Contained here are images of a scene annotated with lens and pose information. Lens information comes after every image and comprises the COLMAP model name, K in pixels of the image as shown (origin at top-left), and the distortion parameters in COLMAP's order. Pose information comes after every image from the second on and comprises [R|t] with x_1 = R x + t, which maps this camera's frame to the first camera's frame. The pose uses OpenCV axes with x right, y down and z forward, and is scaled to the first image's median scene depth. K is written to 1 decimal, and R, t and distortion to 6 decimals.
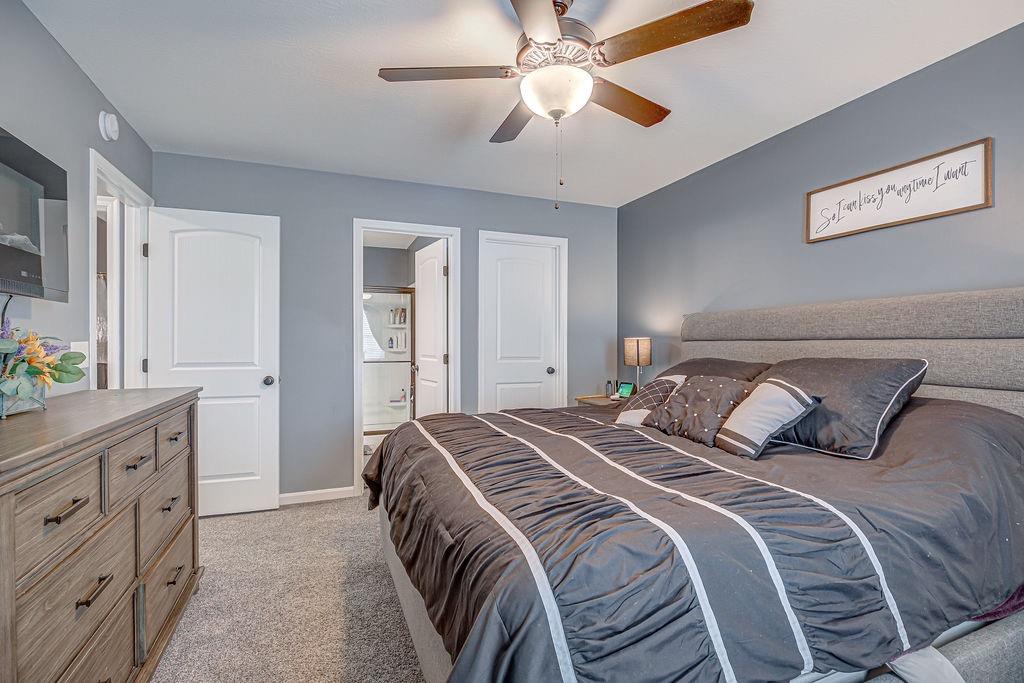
lens RADIAL K [[471.1, 0, 510.7], [0, 471.1, 342.2], [0, 0, 1]] dist [-0.008406, 0.000346]
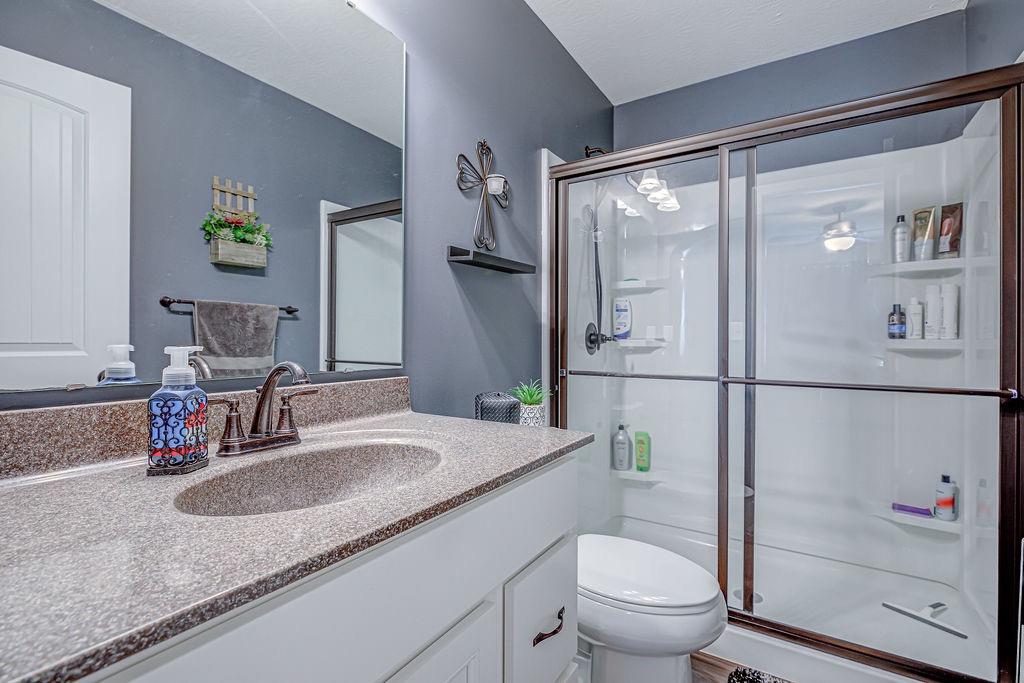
lens RADIAL K [[471.1, 0, 511.8], [0, 471.1, 339.6], [0, 0, 1]] dist [-0.008406, 0.000346]
pose [[0.590348, 0.009872, -0.807089, -0.522685], [-0.000414, 0.999929, 0.011928, 0.033001], [0.807149, -0.006708, 0.590310, 2.066707]]
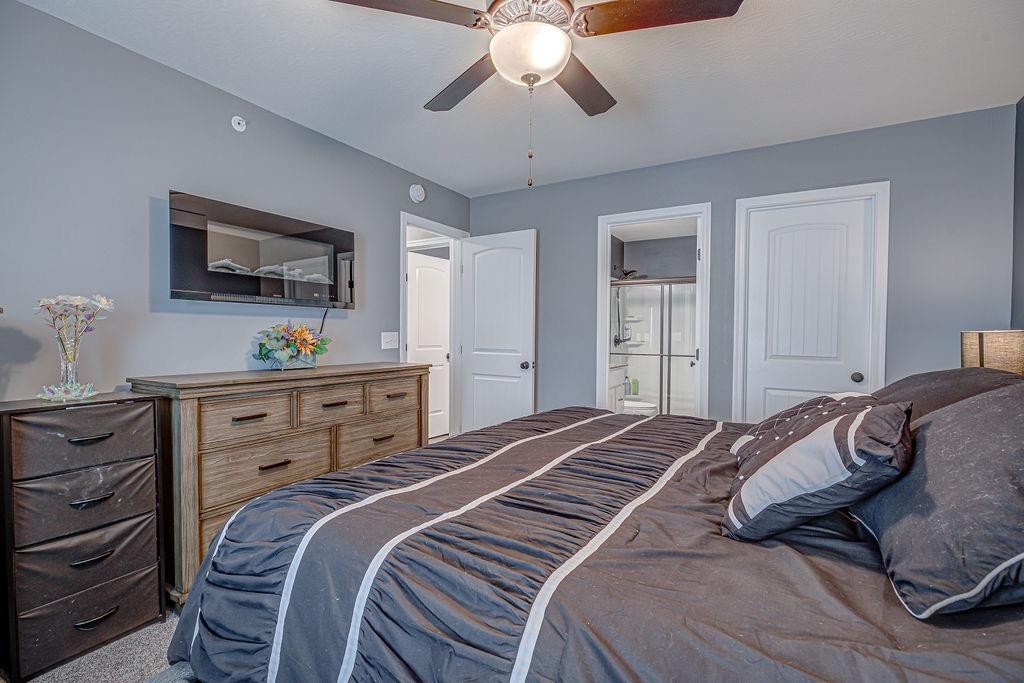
lens RADIAL K [[471.1, 0, 518.0], [0, 471.1, 345.0], [0, 0, 1]] dist [-0.008406, 0.000346]
pose [[0.604519, 0.024166, -0.796224, 0.805382], [-0.008016, 0.999674, 0.024254, -0.000420], [0.796551, -0.008279, 0.604515, 0.435185]]
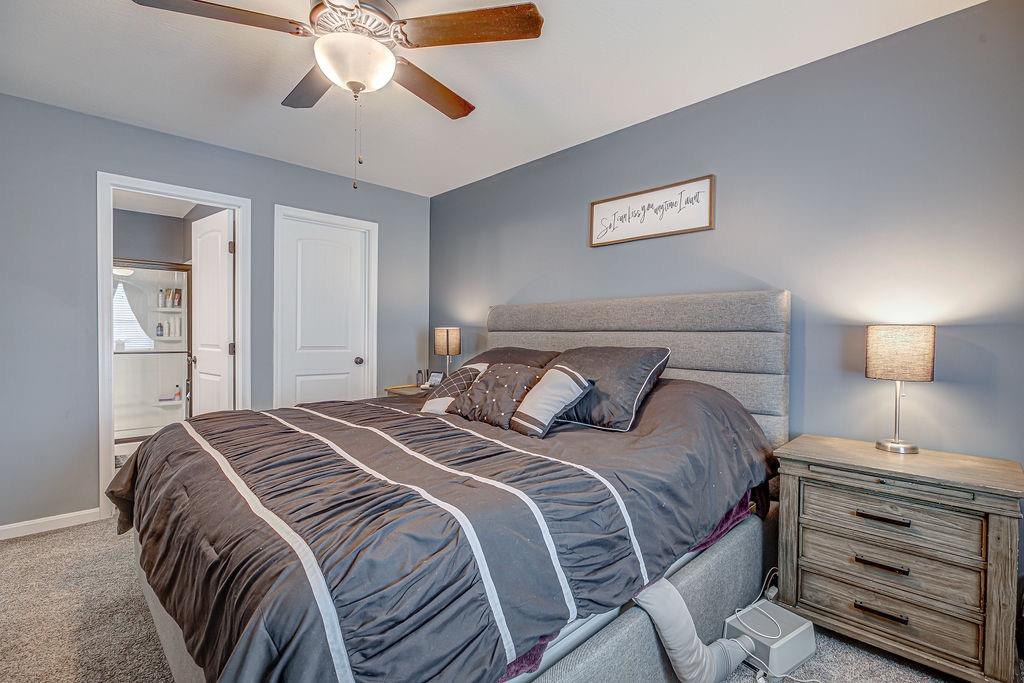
lens RADIAL K [[471.1, 0, 512.5], [0, 471.1, 341.8], [0, 0, 1]] dist [-0.008406, 0.000346]
pose [[0.926636, 0.003521, 0.375943, 0.036794], [-0.010944, 0.999785, 0.017610, 0.003771], [-0.375800, -0.020432, 0.926476, 0.003072]]
